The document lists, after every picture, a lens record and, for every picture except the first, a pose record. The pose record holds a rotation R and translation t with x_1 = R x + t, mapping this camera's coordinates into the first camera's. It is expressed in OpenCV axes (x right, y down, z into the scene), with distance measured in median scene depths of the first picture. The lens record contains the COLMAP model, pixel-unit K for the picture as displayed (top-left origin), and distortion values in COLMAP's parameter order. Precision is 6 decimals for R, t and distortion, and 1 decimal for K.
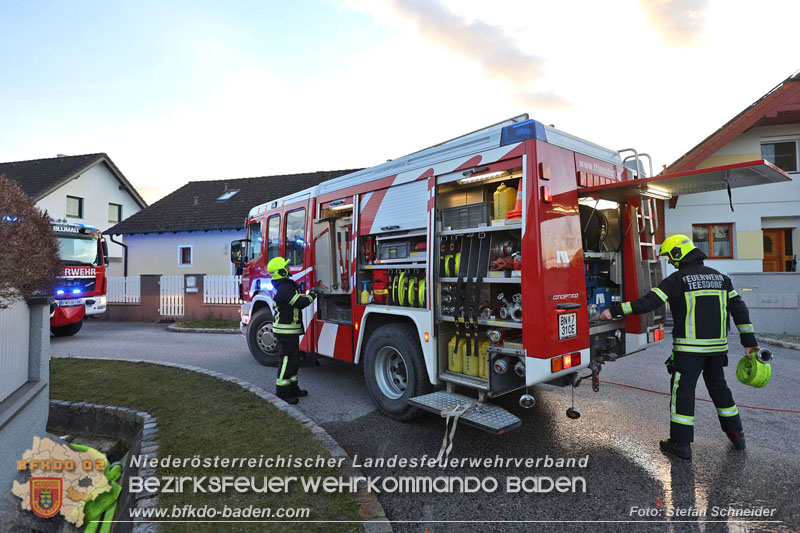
lens RADIAL K [[464.4, 0, 400.0], [0, 464.4, 266.5], [0, 0, 1]] dist [-0.033491, 0.000400]
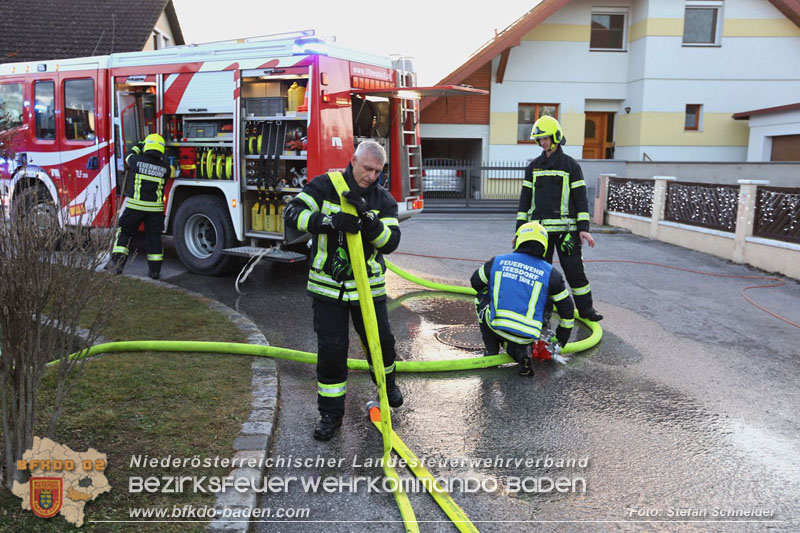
lens RADIAL K [[728.6, 0, 397.3], [0, 728.6, 252.7], [0, 0, 1]] dist [0.050643, 0.008118]
pose [[0.945217, -0.021779, 0.325716, -0.159703], [-0.026348, 0.989427, 0.142620, -0.006348], [-0.325378, -0.143388, 0.934649, -0.927940]]
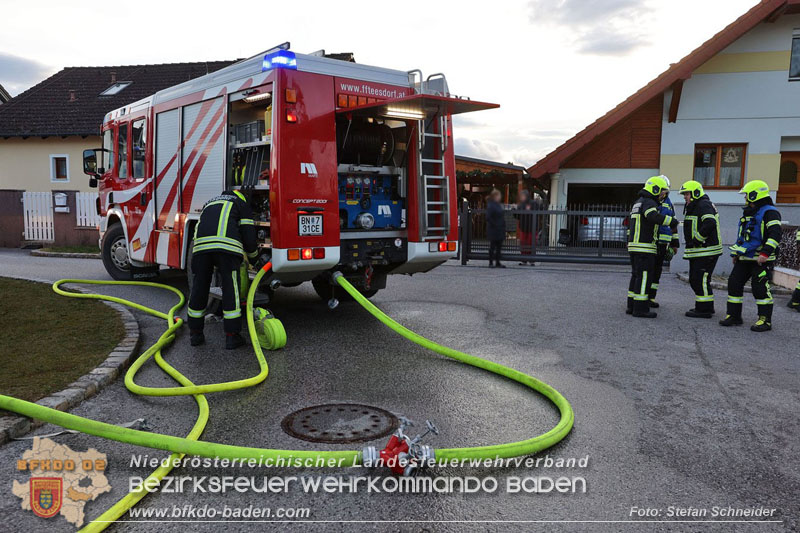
lens RADIAL K [[683.6, 0, 398.0], [0, 683.6, 293.4], [0, 0, 1]] dist [-0.066594, 0.140690]
pose [[0.999581, 0.027967, -0.007428, 0.481115], [-0.026640, 0.989627, 0.141166, 0.035638], [0.011299, -0.140909, 0.989958, -0.637811]]
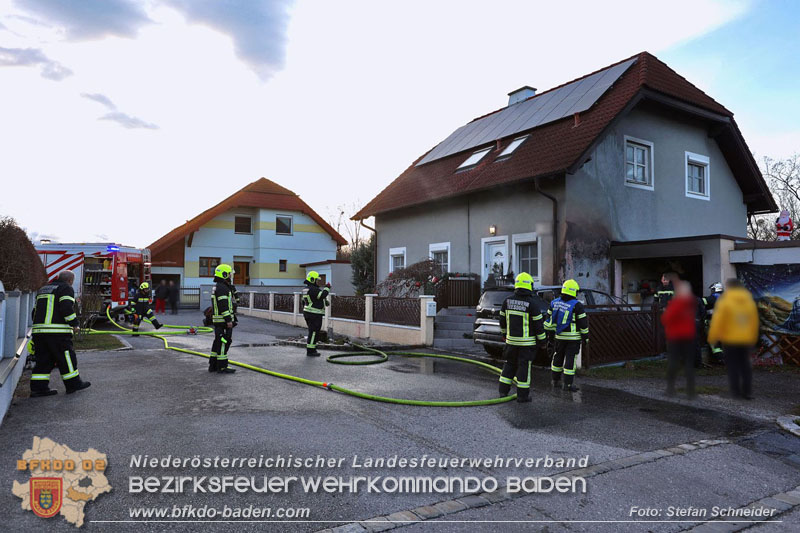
lens RADIAL K [[535.7, 0, 400.0], [0, 535.7, 266.5], [0, 0, 1]] dist [-0.000625, 0.003439]
pose [[0.681734, 0.041718, 0.730410, -1.189448], [-0.028006, 0.999129, -0.030926, -0.042597], [-0.731064, 0.000628, 0.682309, -3.336880]]
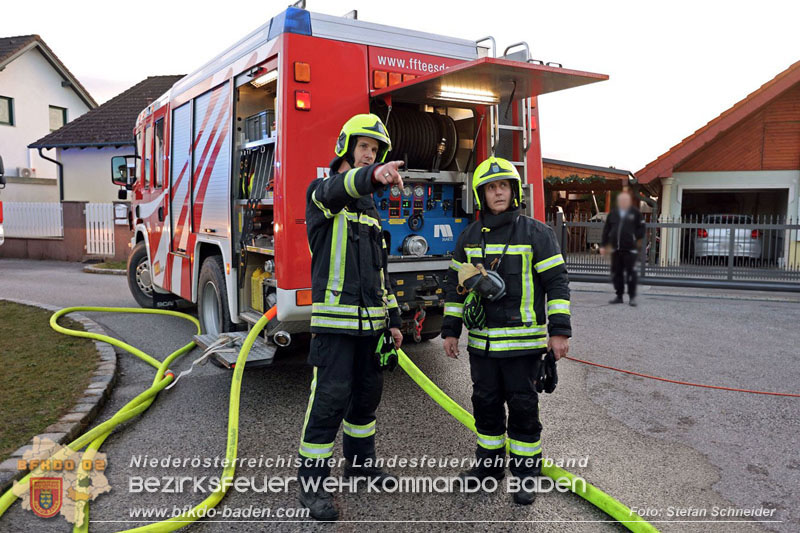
lens RADIAL K [[675.6, 0, 402.2], [0, 675.6, 281.0], [0, 0, 1]] dist [-0.005997, 0.063856]
pose [[0.989261, 0.036604, -0.141505, 0.530032], [-0.019913, 0.992859, 0.117619, 0.018955], [0.144799, -0.113538, 0.982925, -0.180805]]
